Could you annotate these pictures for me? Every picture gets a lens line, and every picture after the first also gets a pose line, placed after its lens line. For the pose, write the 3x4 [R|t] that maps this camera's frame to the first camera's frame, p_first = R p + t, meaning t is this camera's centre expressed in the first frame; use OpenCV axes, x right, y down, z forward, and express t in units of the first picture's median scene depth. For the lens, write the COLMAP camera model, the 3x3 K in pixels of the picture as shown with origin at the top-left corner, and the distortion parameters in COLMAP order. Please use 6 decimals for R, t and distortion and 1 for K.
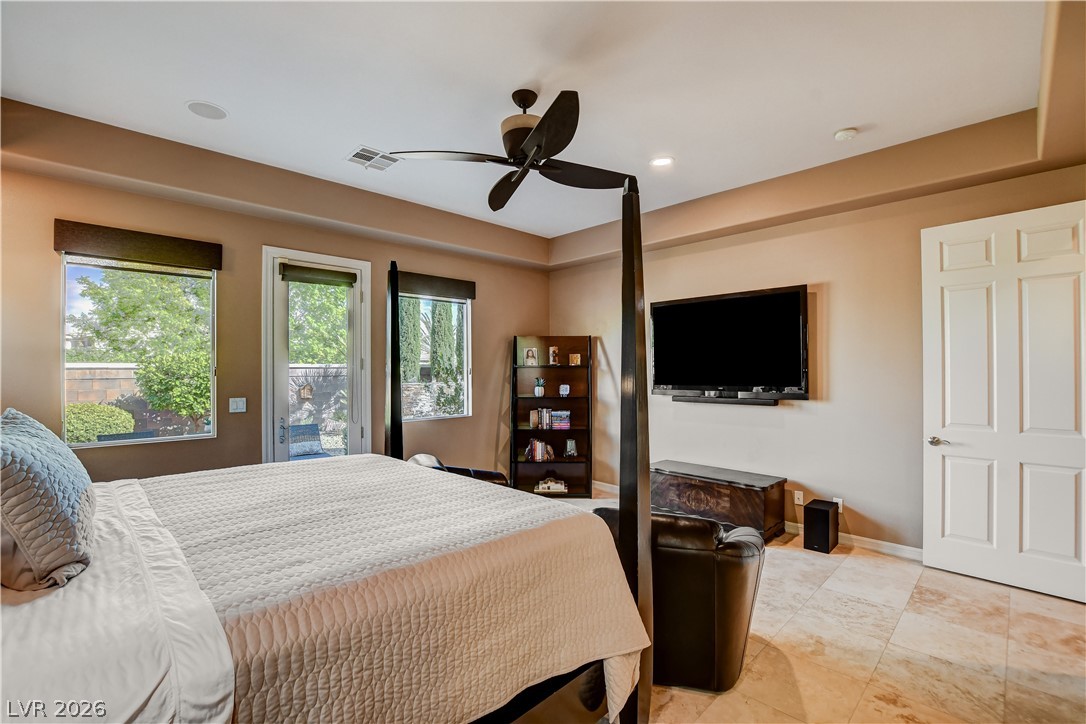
lens RADIAL K [[471.2, 0, 542.8], [0, 471.2, 364.7], [0, 0, 1]] dist [0.002203, 0.000192]
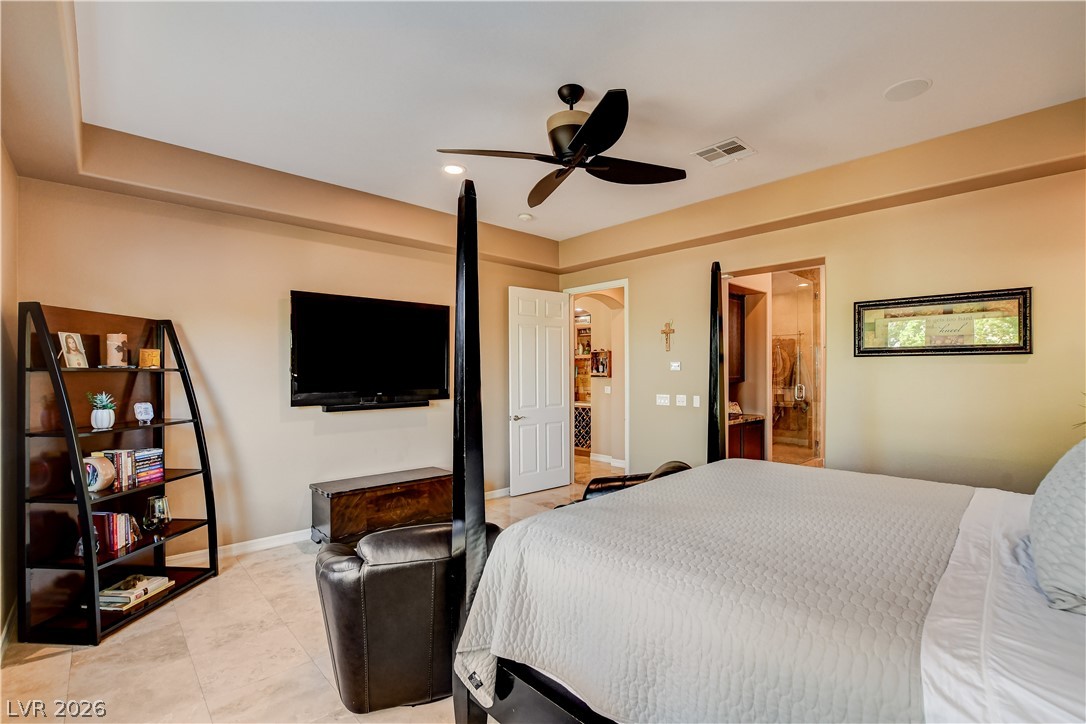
lens RADIAL K [[491.2, 0, 542.5], [0, 491.2, 370.2], [0, 0, 1]] dist [-0.021408, -0.000144]
pose [[0.043694, 0.008481, 0.999009, -0.710981], [-0.003951, 0.999958, -0.008316, 0.008820], [-0.999037, -0.003584, 0.043726, 0.688989]]
